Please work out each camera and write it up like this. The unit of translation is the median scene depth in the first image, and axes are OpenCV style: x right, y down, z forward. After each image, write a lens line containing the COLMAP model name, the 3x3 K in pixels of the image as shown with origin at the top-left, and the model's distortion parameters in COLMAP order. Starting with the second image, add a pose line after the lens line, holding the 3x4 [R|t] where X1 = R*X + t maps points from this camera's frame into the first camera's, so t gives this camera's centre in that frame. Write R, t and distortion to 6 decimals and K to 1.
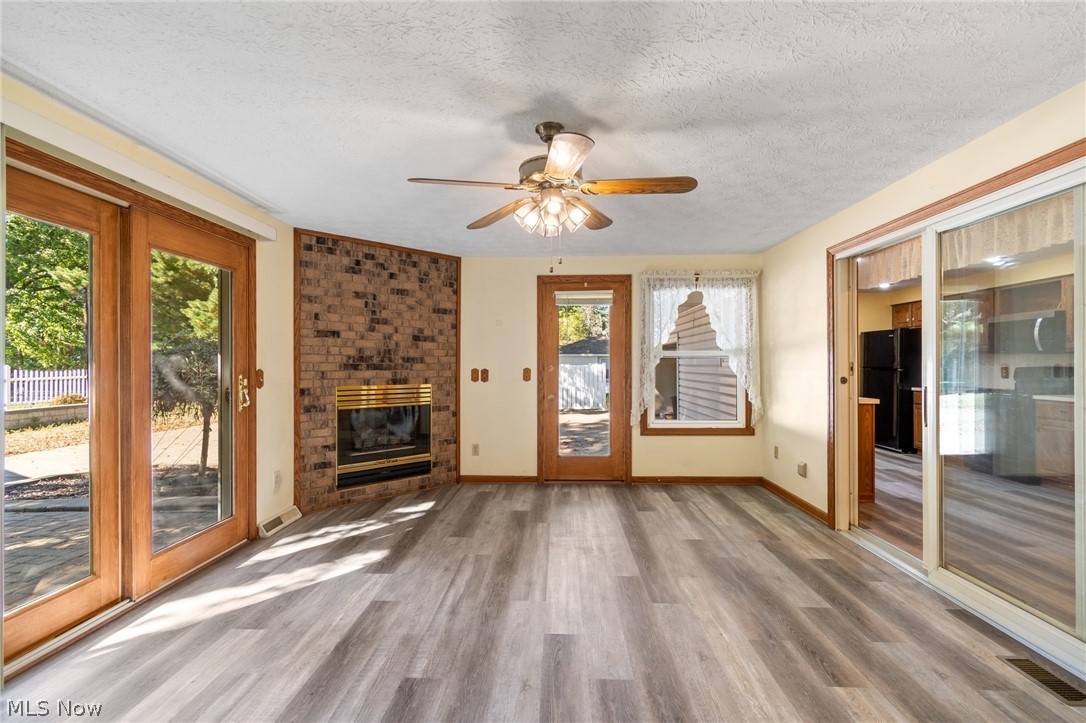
lens RADIAL K [[484.2, 0, 544.8], [0, 484.2, 365.2], [0, 0, 1]] dist [0.002548, -0.000256]
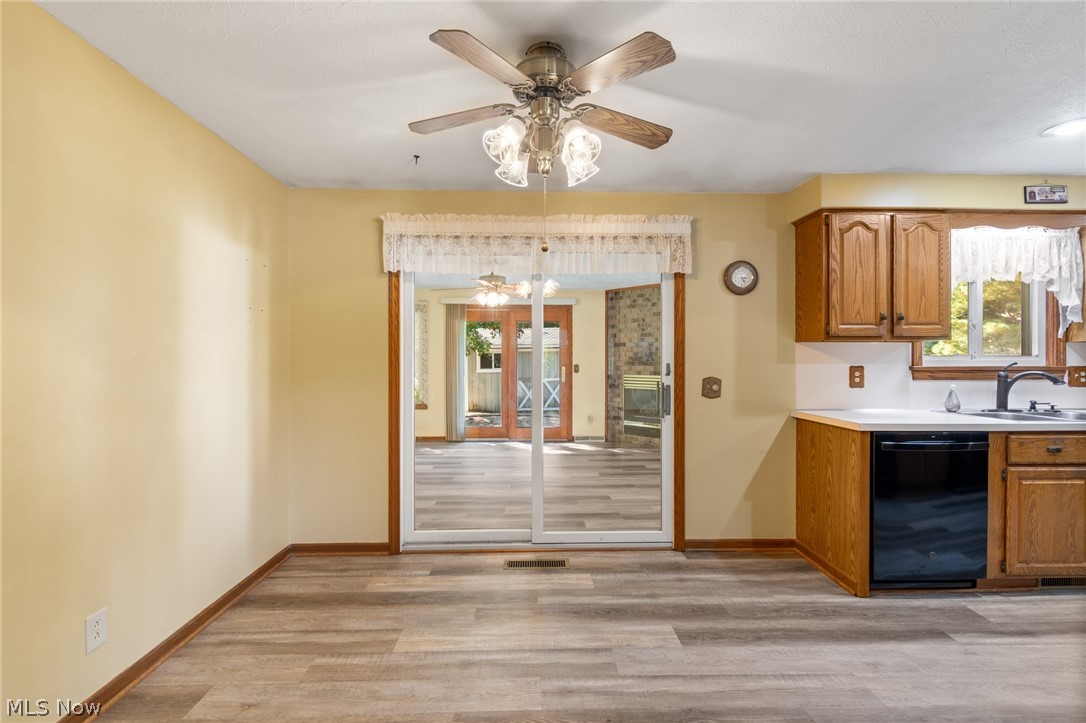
lens RADIAL K [[484.2, 0, 544.8], [0, 484.2, 365.2], [0, 0, 1]] dist [0.002548, -0.000256]
pose [[0.057615, 0.008613, -0.998302, 1.224240], [-0.001731, 0.999962, 0.008528, -0.004087], [0.998337, 0.001237, 0.057628, 0.577660]]
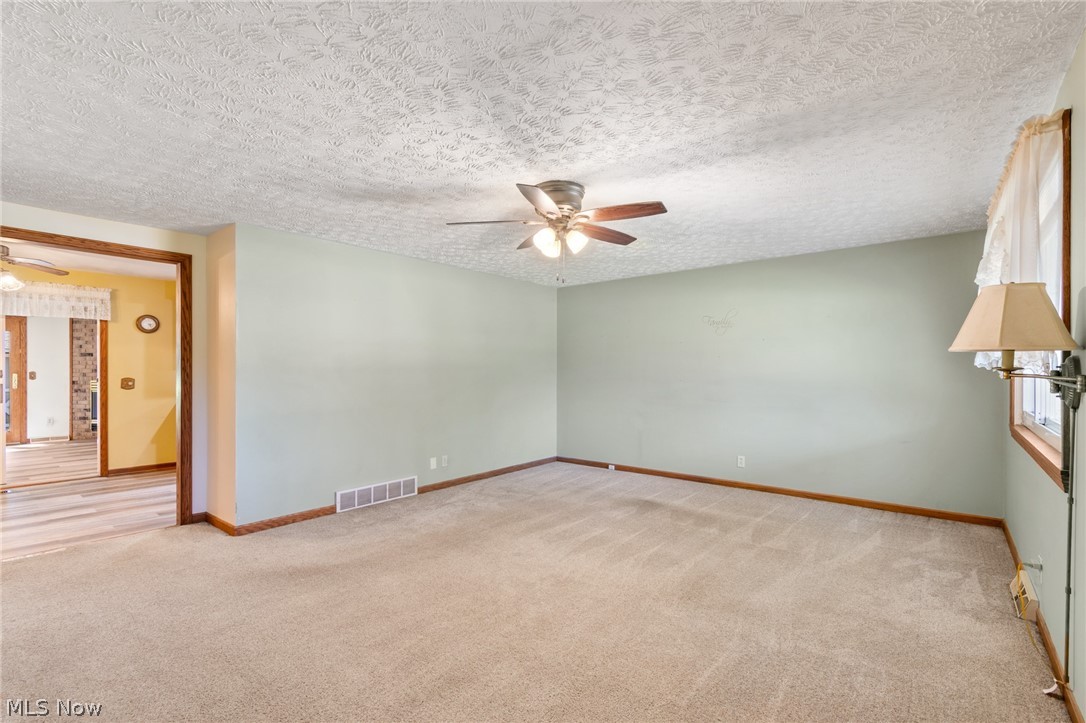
lens RADIAL K [[489.9, 0, 546.2], [0, 489.9, 371.7], [0, 0, 1]] dist [-0.001225, -0.000287]
pose [[0.789130, 0.004409, -0.614210, 2.200730], [-0.003427, 0.999990, 0.002776, -0.004428], [0.614216, -0.000086, 0.789138, 0.520118]]
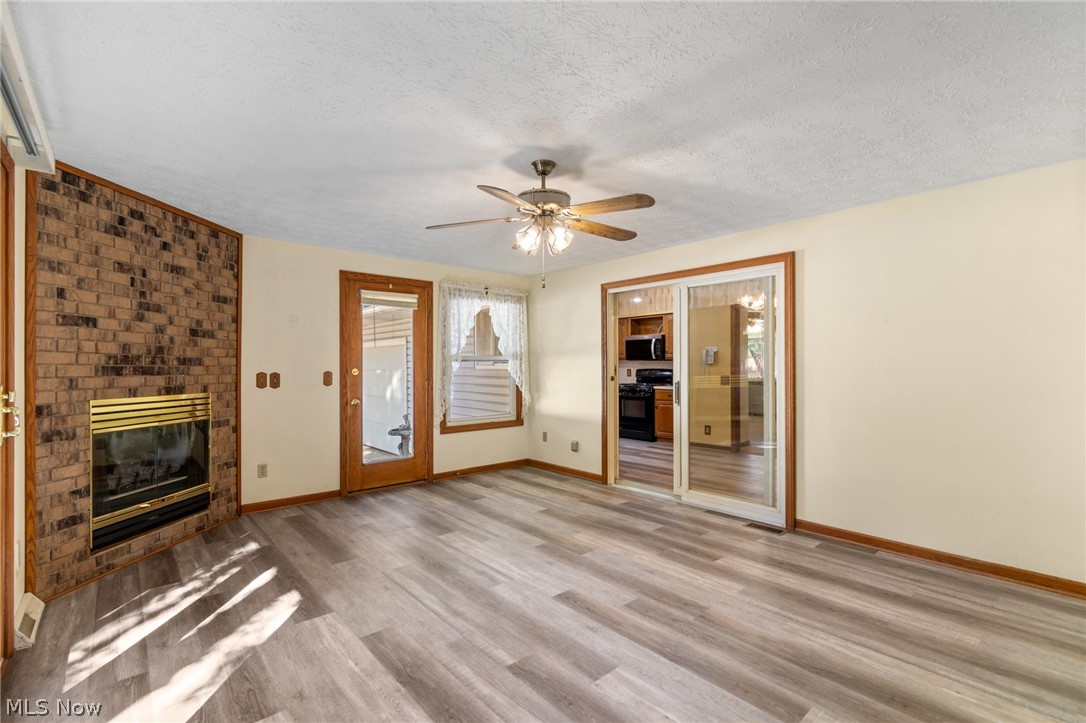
lens RADIAL K [[484.2, 0, 544.8], [0, 484.2, 365.2], [0, 0, 1]] dist [0.002548, -0.000256]
pose [[0.731664, 0.002724, 0.681660, -0.402970], [0.001882, 0.999980, -0.006016, 0.000784], [-0.681663, 0.005684, 0.731644, 0.075804]]
